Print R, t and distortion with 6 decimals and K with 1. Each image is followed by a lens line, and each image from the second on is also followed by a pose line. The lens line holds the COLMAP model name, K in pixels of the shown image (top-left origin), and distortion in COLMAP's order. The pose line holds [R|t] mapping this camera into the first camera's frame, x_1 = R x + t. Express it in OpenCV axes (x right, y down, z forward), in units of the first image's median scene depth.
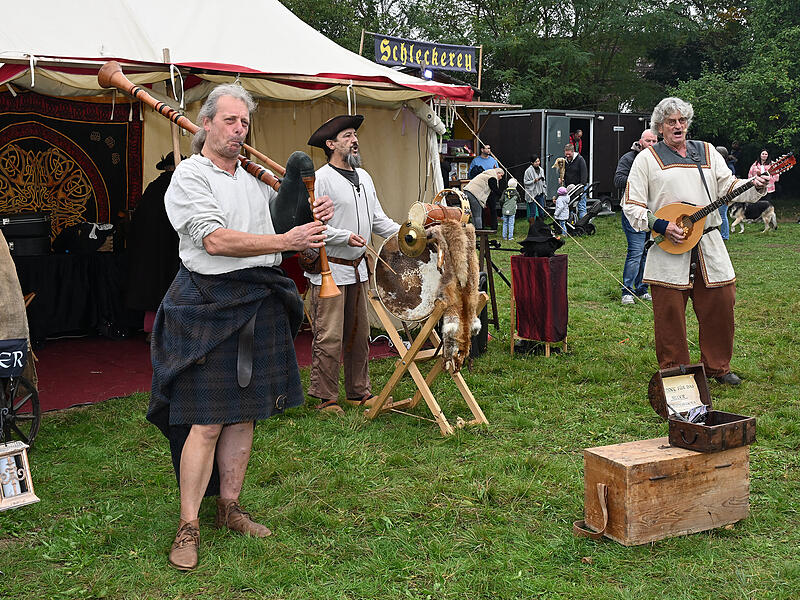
lens RADIAL K [[1100.6, 0, 404.5], [0, 1100.6, 297.9], [0, 0, 1]] dist [-0.015564, 0.000000]
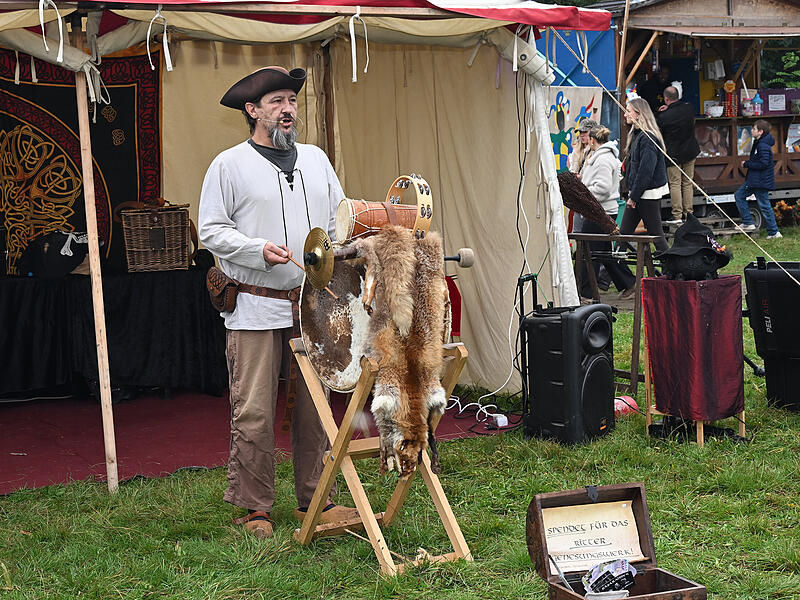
lens RADIAL K [[1609.9, 0, 396.9], [0, 1609.9, 294.8], [0, 0, 1]] dist [-0.002400, 0.000000]
pose [[0.964038, -0.003872, -0.265735, 0.213966], [-0.001574, 0.999793, -0.020277, -0.011099], [0.265759, 0.019966, 0.963833, 0.103512]]
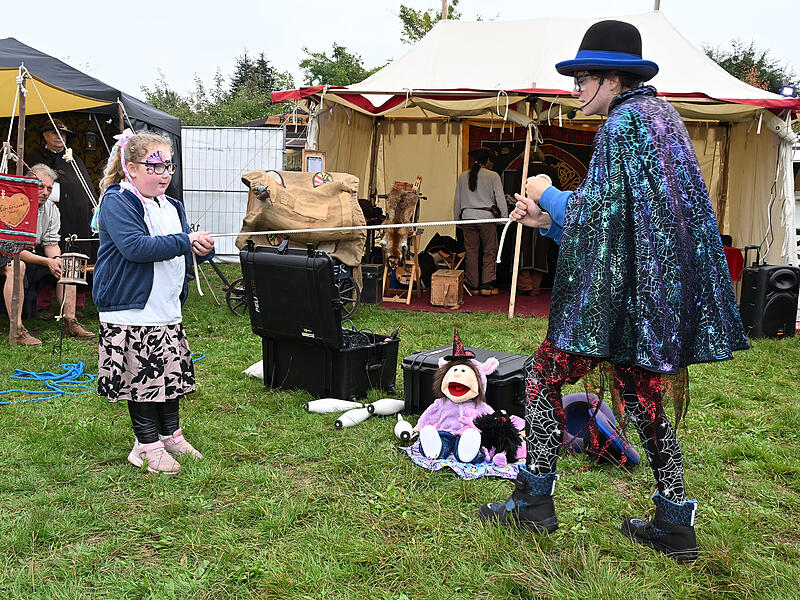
lens RADIAL K [[768.4, 0, 397.7], [0, 768.4, 298.8], [0, 0, 1]] dist [-0.001203, 0.000000]
pose [[0.613050, 0.132670, -0.778825, 0.461829], [-0.137978, 0.988628, 0.059800, 0.018550], [0.777902, 0.070800, 0.624384, 0.224933]]
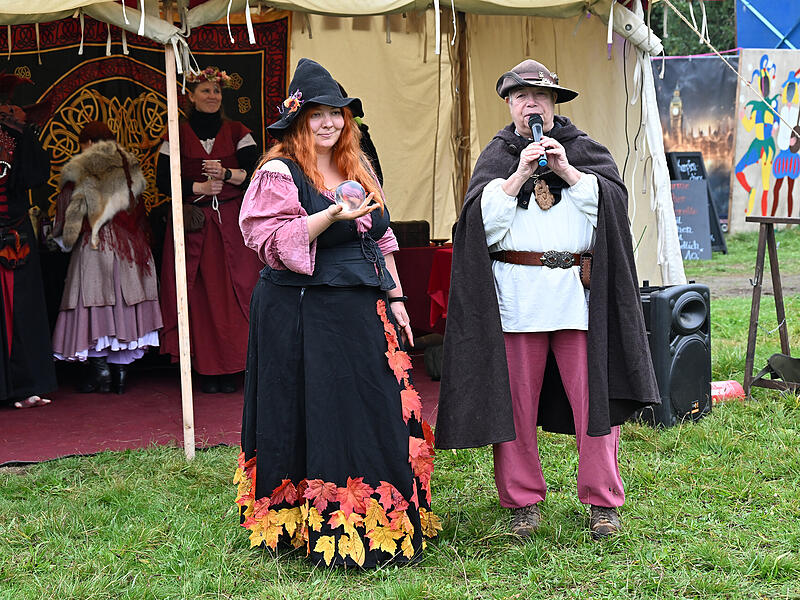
lens RADIAL K [[1778.4, 0, 393.8], [0, 1778.4, 299.2], [0, 0, 1]] dist [-0.056305, 0.000000]
pose [[0.915286, 0.022039, -0.402202, 0.329033], [-0.025207, 0.999679, -0.002584, -0.009309], [0.402016, 0.012504, 0.915547, 0.051670]]
